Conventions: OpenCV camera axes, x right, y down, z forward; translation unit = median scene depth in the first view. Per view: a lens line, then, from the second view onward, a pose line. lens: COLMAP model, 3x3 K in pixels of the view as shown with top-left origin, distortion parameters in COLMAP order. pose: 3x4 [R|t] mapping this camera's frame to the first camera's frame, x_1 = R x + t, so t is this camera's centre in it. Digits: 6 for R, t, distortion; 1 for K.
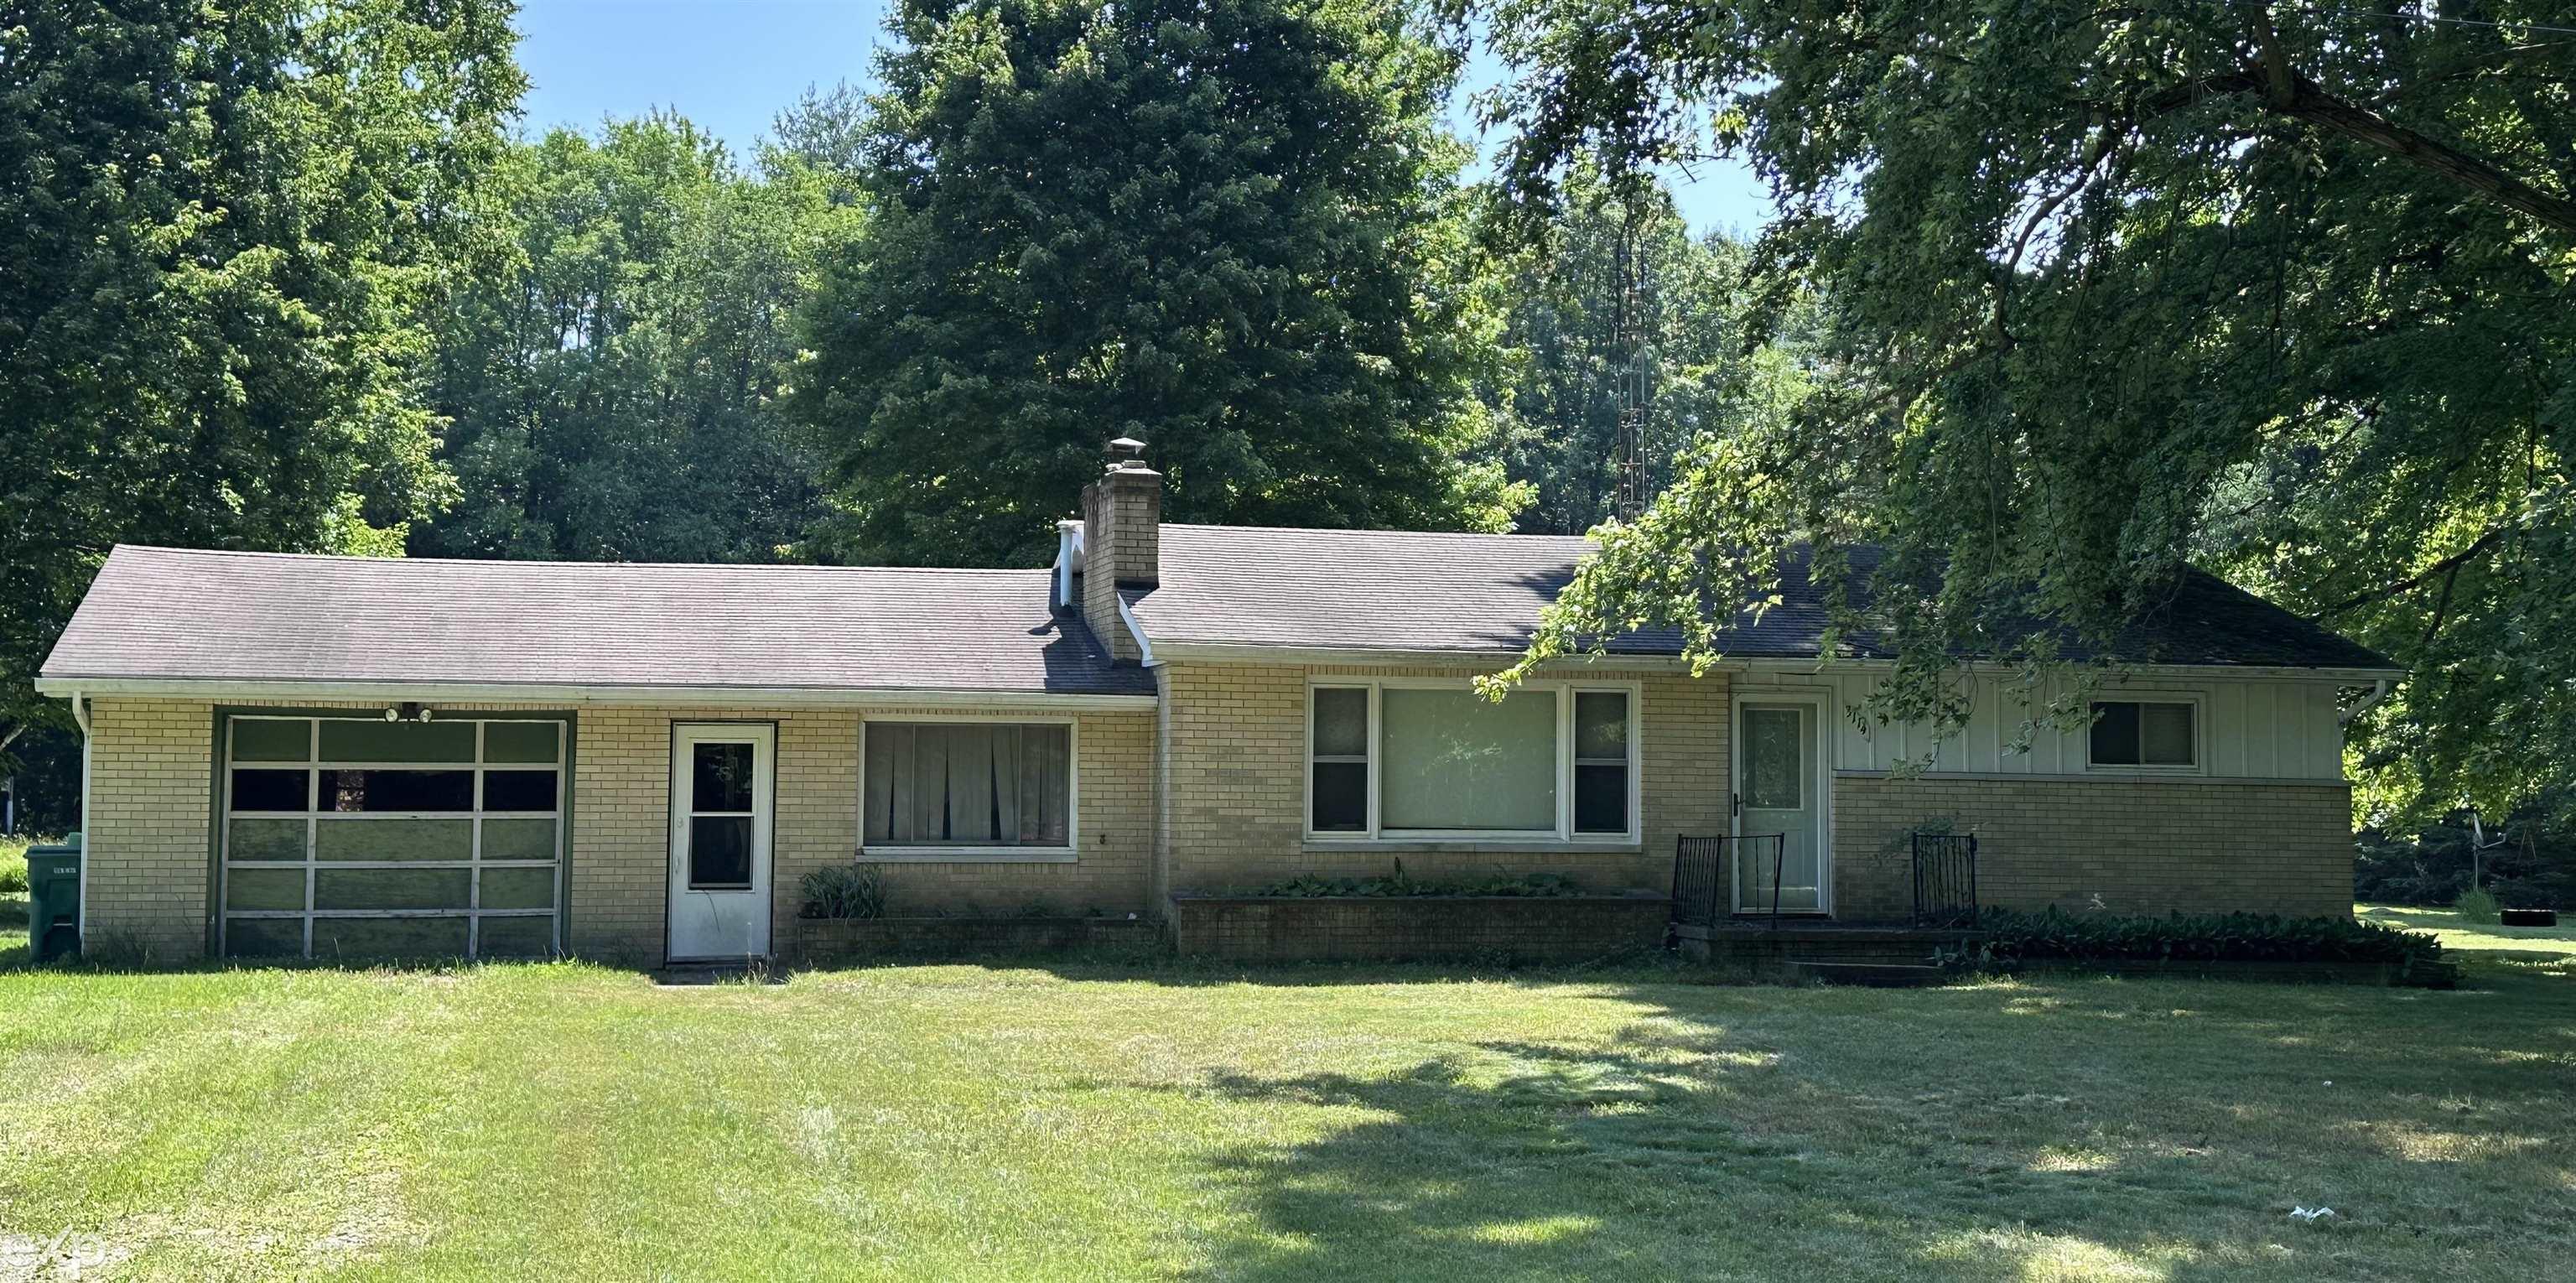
lens RADIAL K [[3354.1, 0, 1201.5], [0, 3354.1, 562.5], [0, 0, 1]] dist [0.094904, -0.032934]
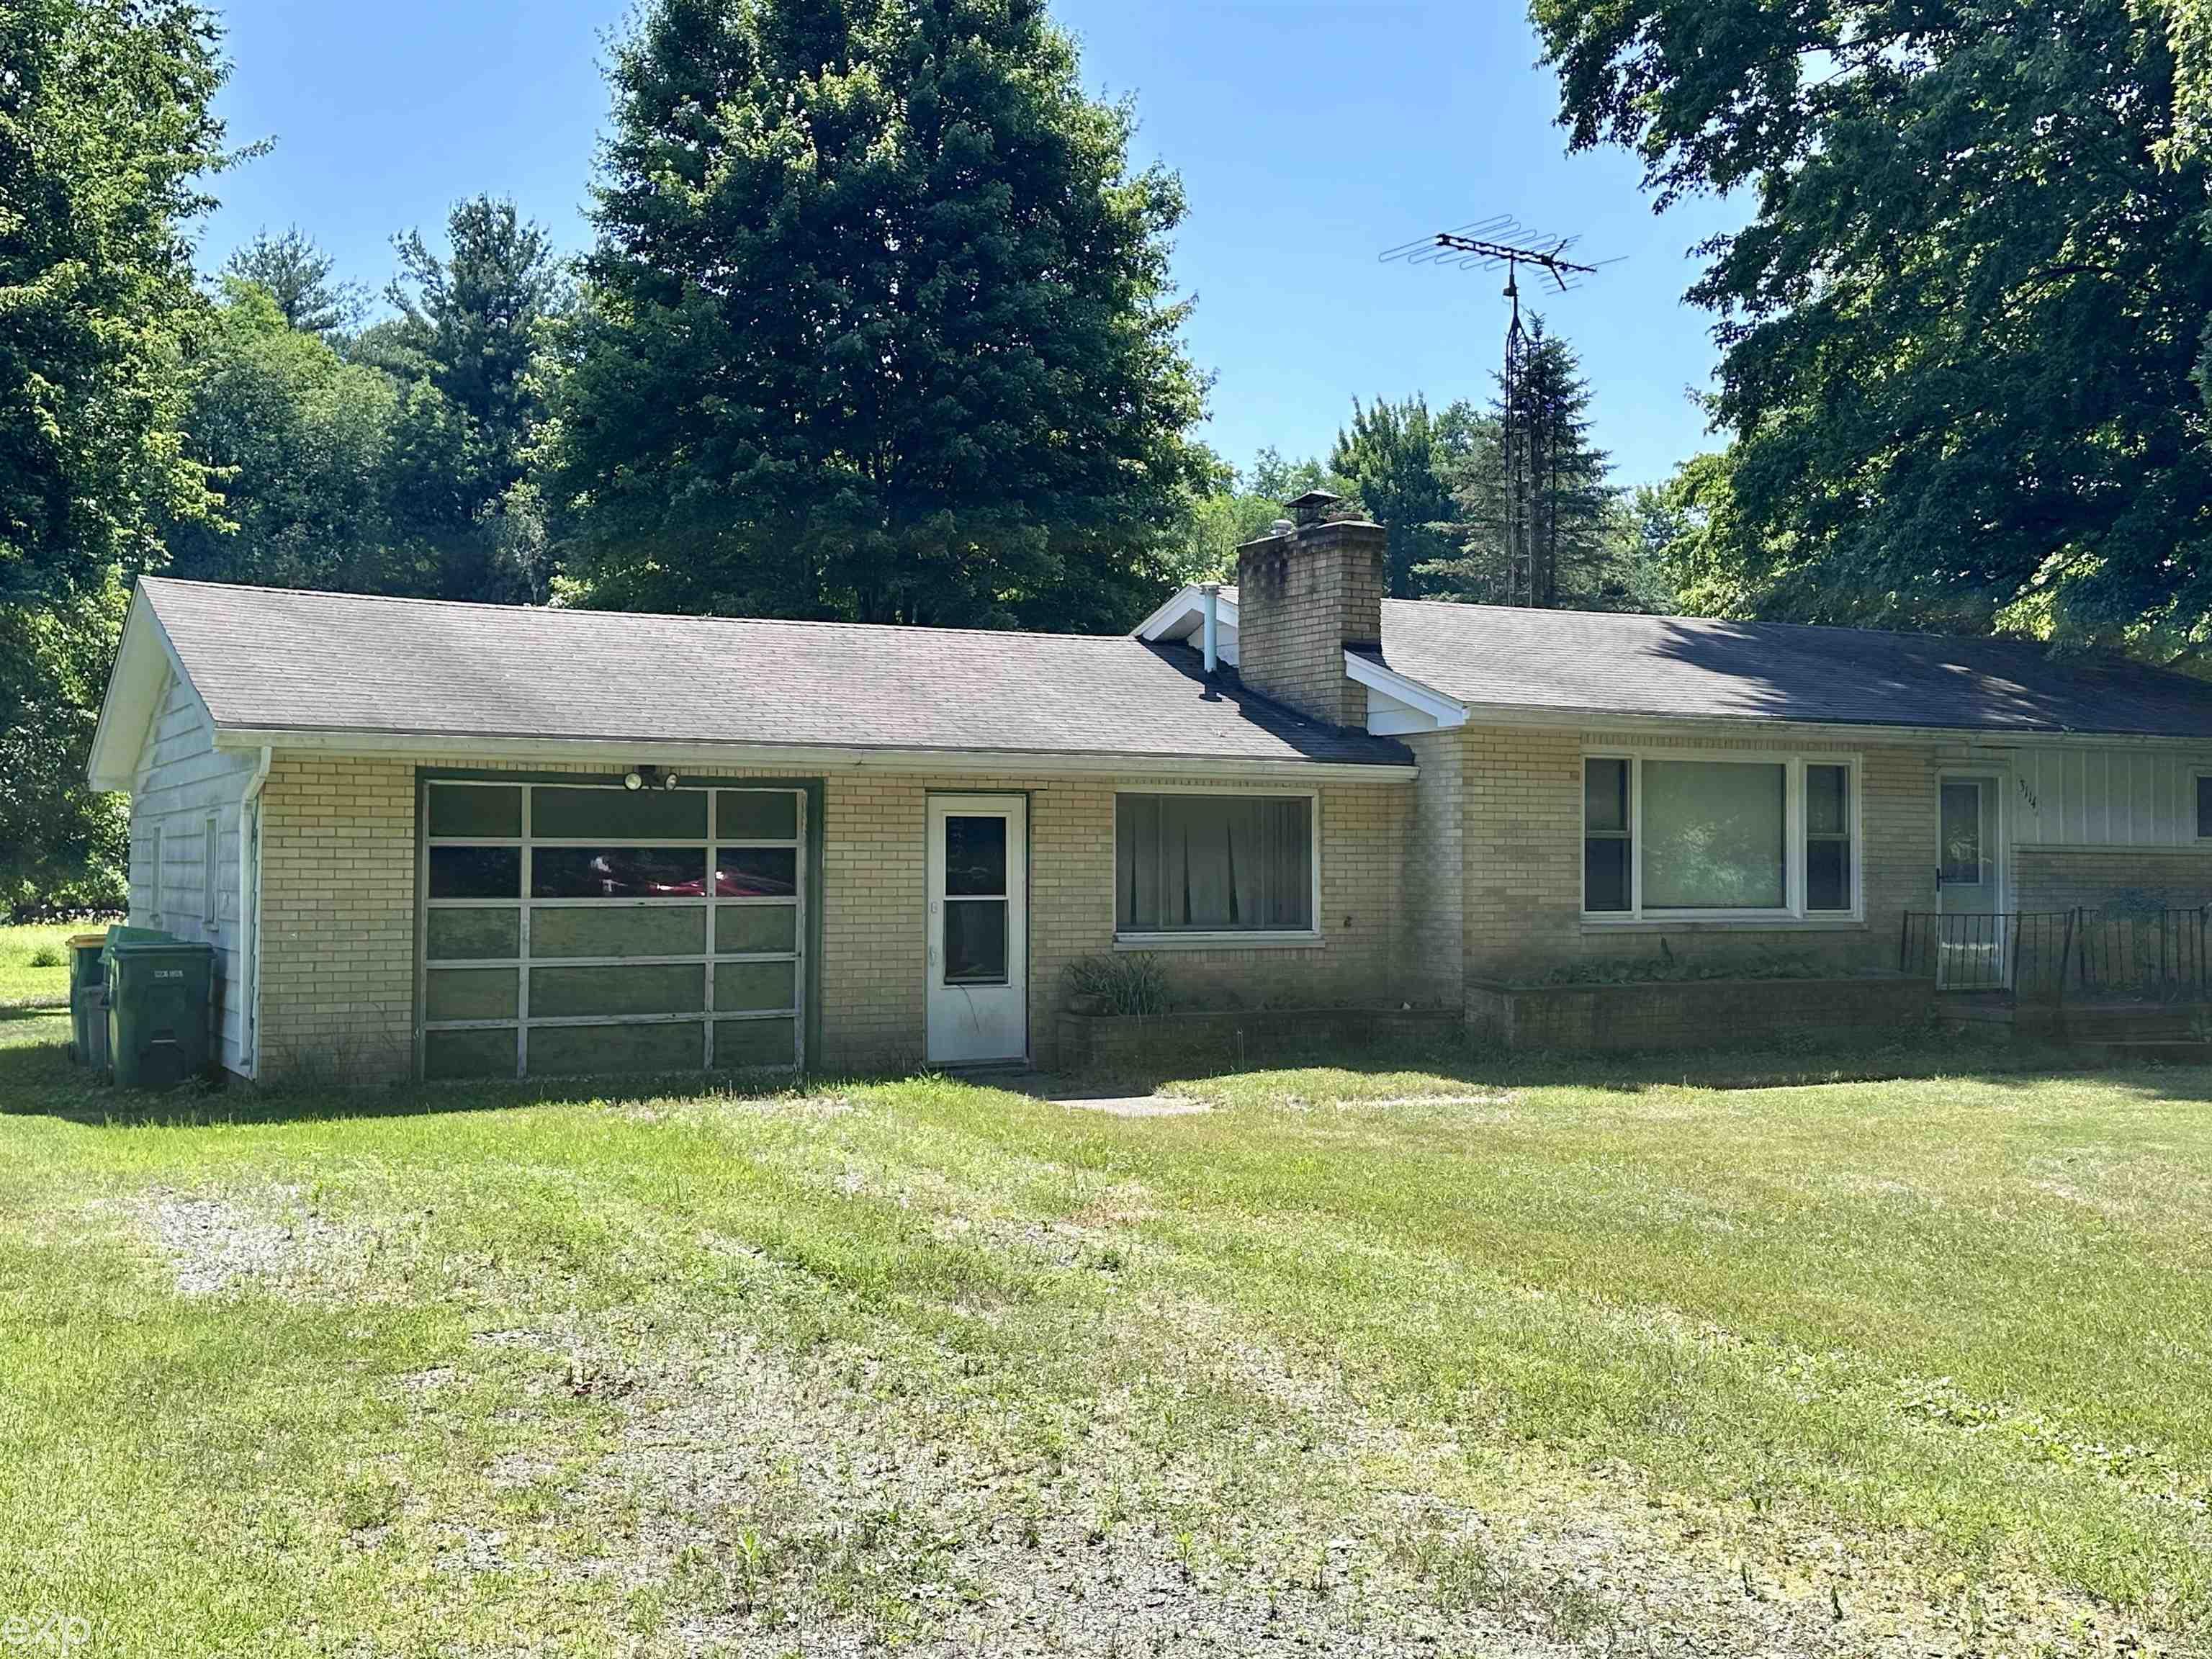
lens RADIAL K [[2532.1, 0, 1106.0], [0, 2532.1, 829.5], [0, 0, 1]] dist [0.112790, 0.006009]
pose [[0.959091, -0.000814, 0.283096, -0.293234], [-0.014157, 0.998607, 0.050833, 0.023042], [-0.282743, -0.052761, 0.957743, 0.358195]]
